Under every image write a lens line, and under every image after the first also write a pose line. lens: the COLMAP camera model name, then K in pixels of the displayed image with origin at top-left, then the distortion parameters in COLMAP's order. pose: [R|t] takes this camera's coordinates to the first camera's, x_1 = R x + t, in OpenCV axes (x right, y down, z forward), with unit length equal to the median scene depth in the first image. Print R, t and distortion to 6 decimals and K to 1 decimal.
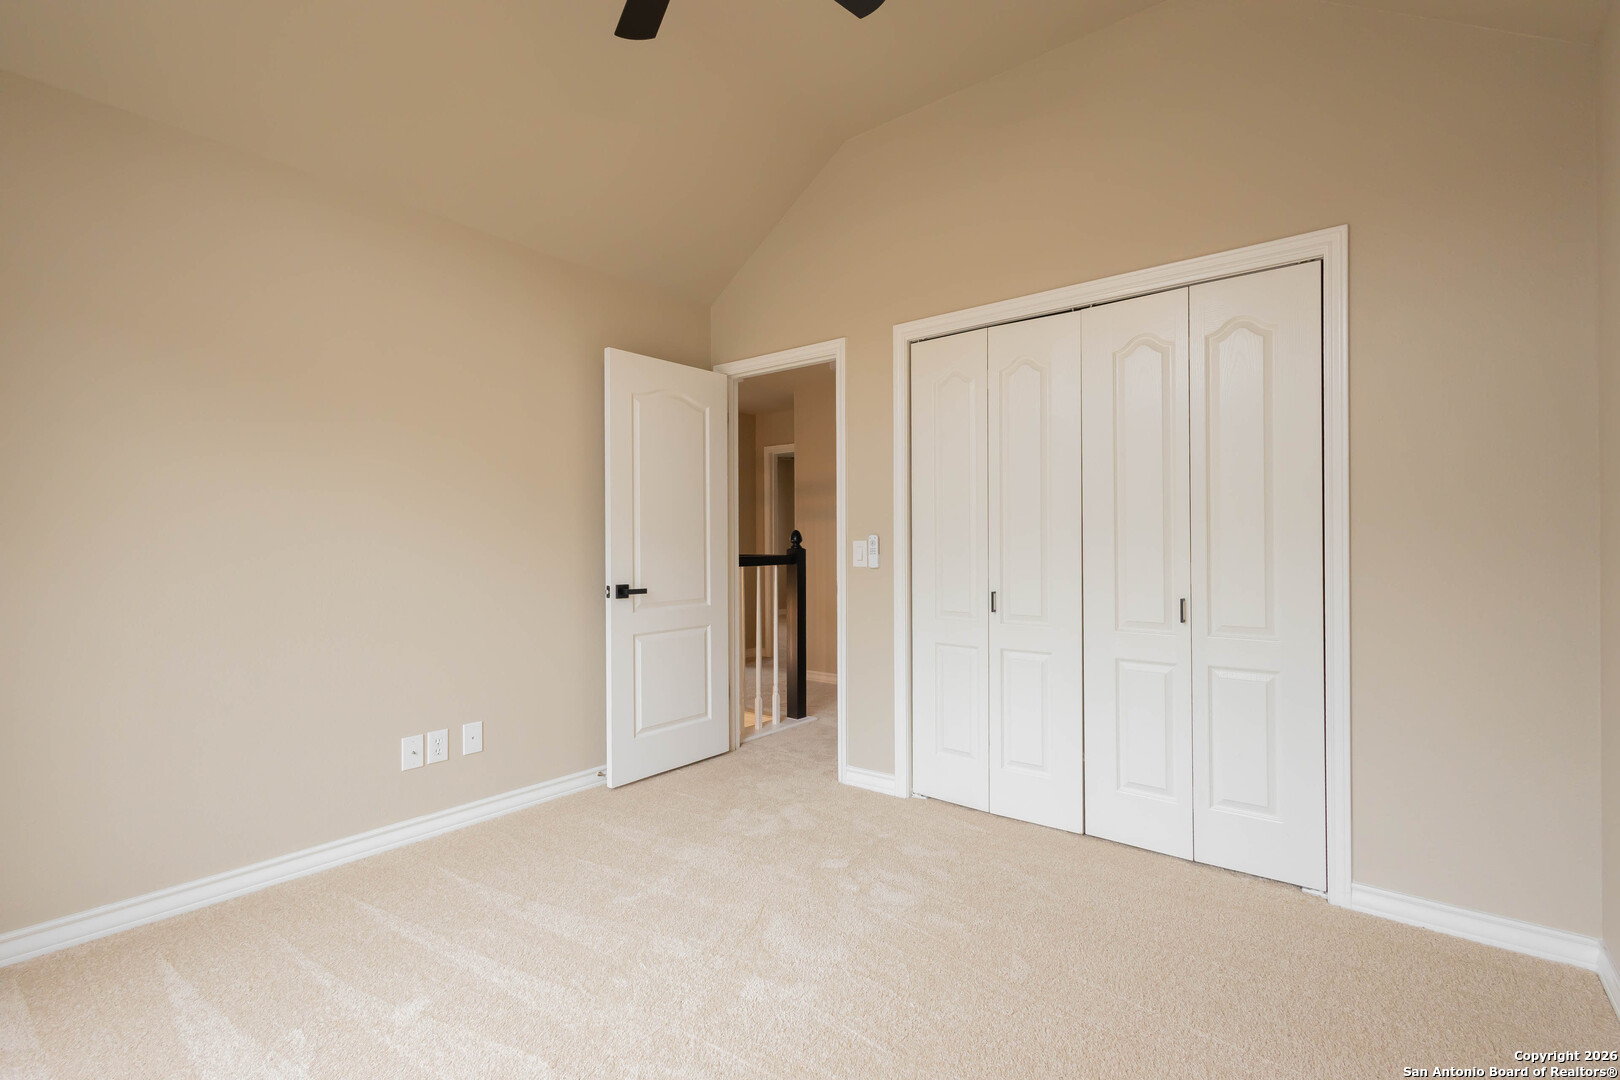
lens RADIAL K [[783.9, 0, 810.0], [0, 783.9, 535.9], [0, 0, 1]] dist [-0.000446, 0.000687]
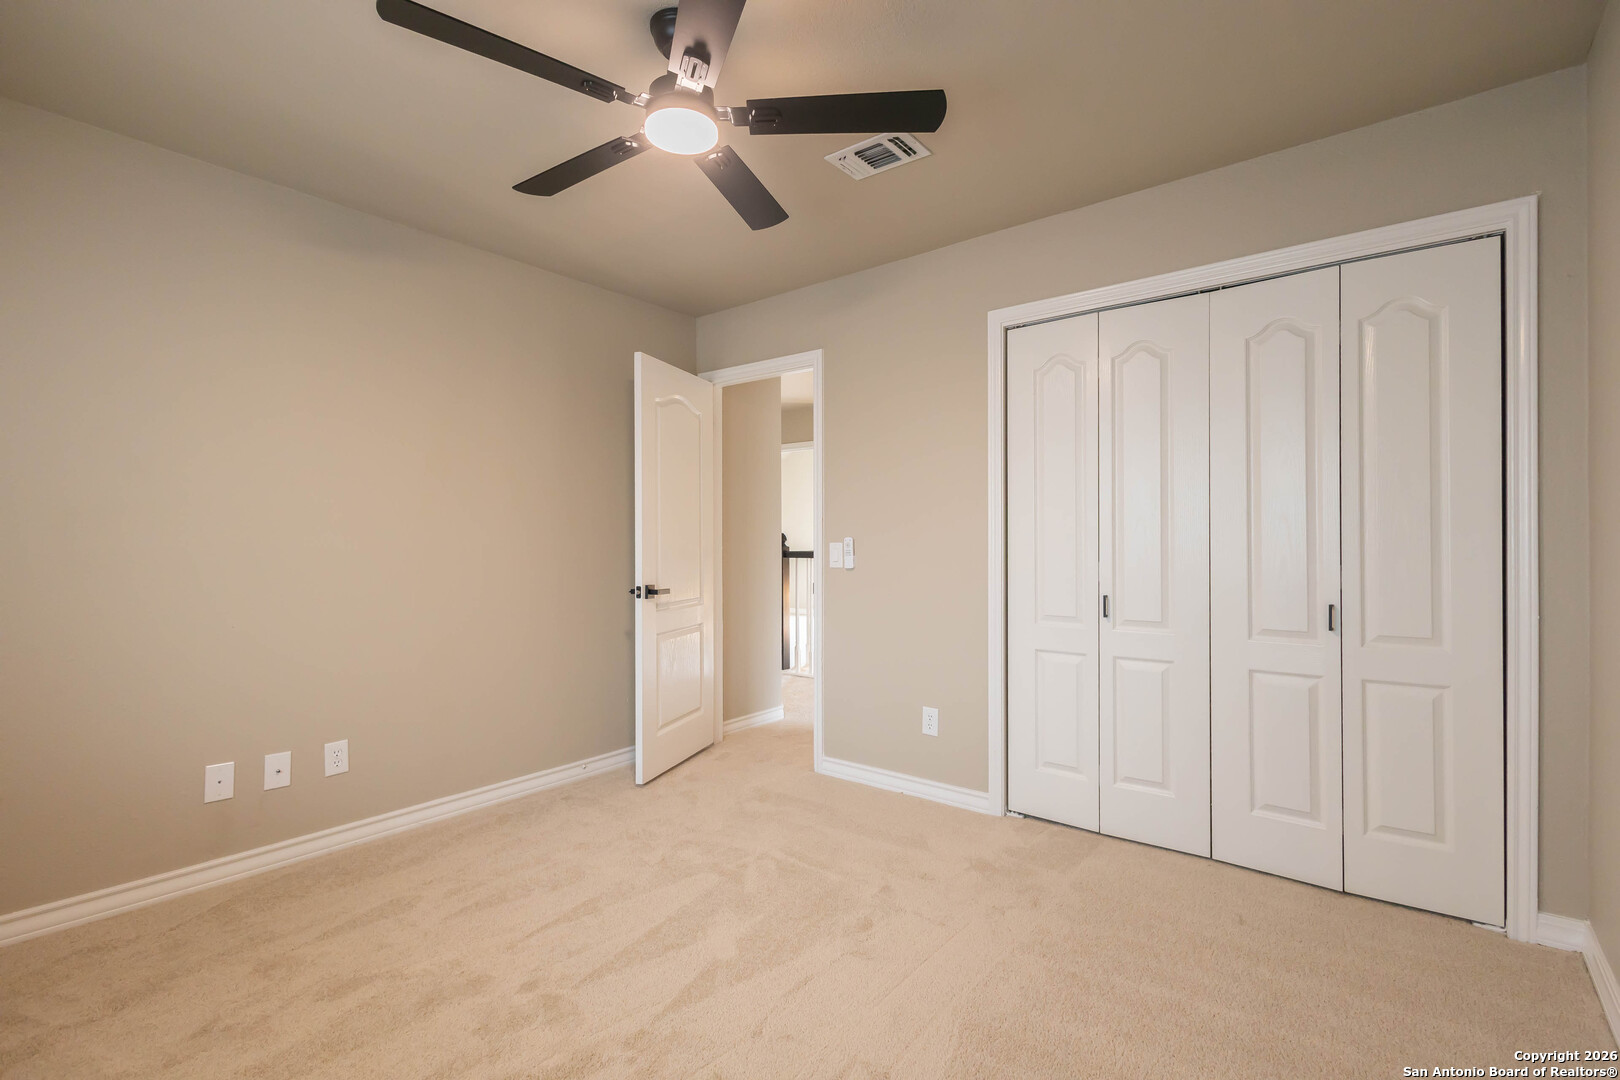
lens RADIAL K [[748.2, 0, 810.5], [0, 748.2, 544.5], [0, 0, 1]] dist [0.003061, -0.000655]
pose [[0.999558, 0.005304, 0.029260, -0.149233], [-0.005582, 0.999940, 0.009402, 0.003214], [-0.029208, -0.009561, 0.999528, 0.129644]]
